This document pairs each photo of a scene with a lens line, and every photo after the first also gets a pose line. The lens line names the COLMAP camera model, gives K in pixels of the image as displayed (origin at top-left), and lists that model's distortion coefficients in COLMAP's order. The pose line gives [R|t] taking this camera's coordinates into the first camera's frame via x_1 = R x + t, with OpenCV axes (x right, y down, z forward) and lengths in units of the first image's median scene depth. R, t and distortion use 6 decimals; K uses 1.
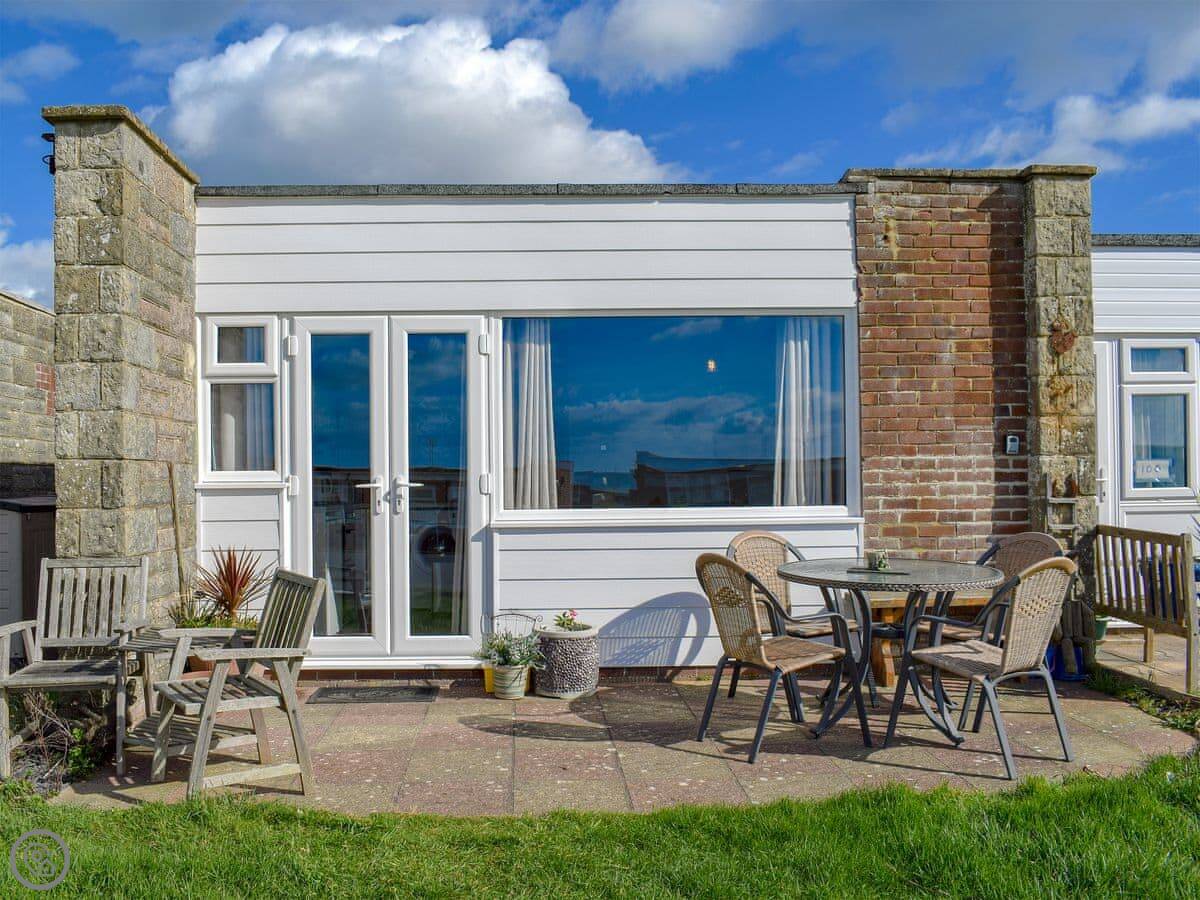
lens RADIAL K [[1109.7, 0, 600.7], [0, 1109.7, 491.3], [0, 0, 1]] dist [-0.052913, 0.000000]
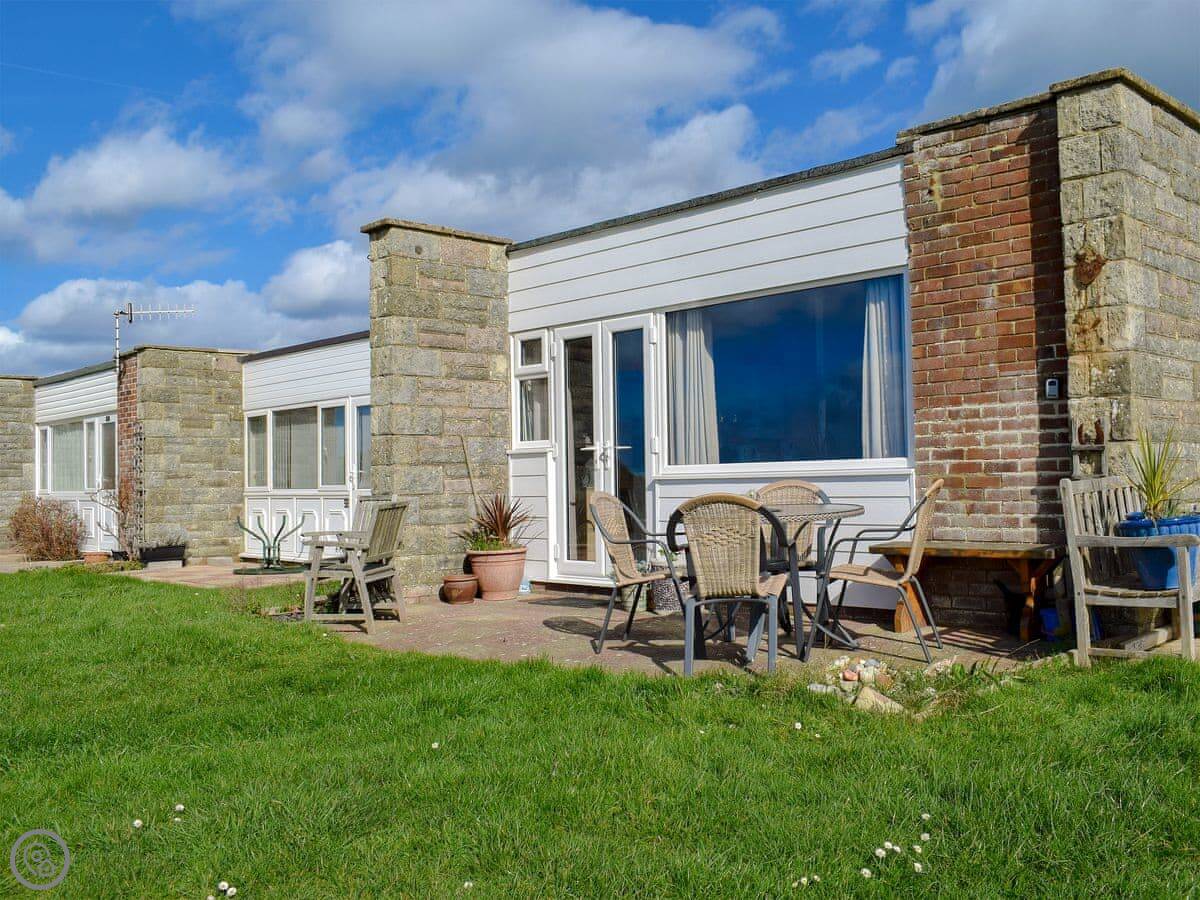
lens RADIAL K [[1109.7, 0, 600.5], [0, 1109.7, 447.5], [0, 0, 1]] dist [-0.052913, 0.000000]
pose [[0.679148, -0.023922, -0.733611, 0.787678], [0.010771, 0.999686, -0.022627, 0.023868], [0.733922, 0.007465, 0.679193, 0.095046]]
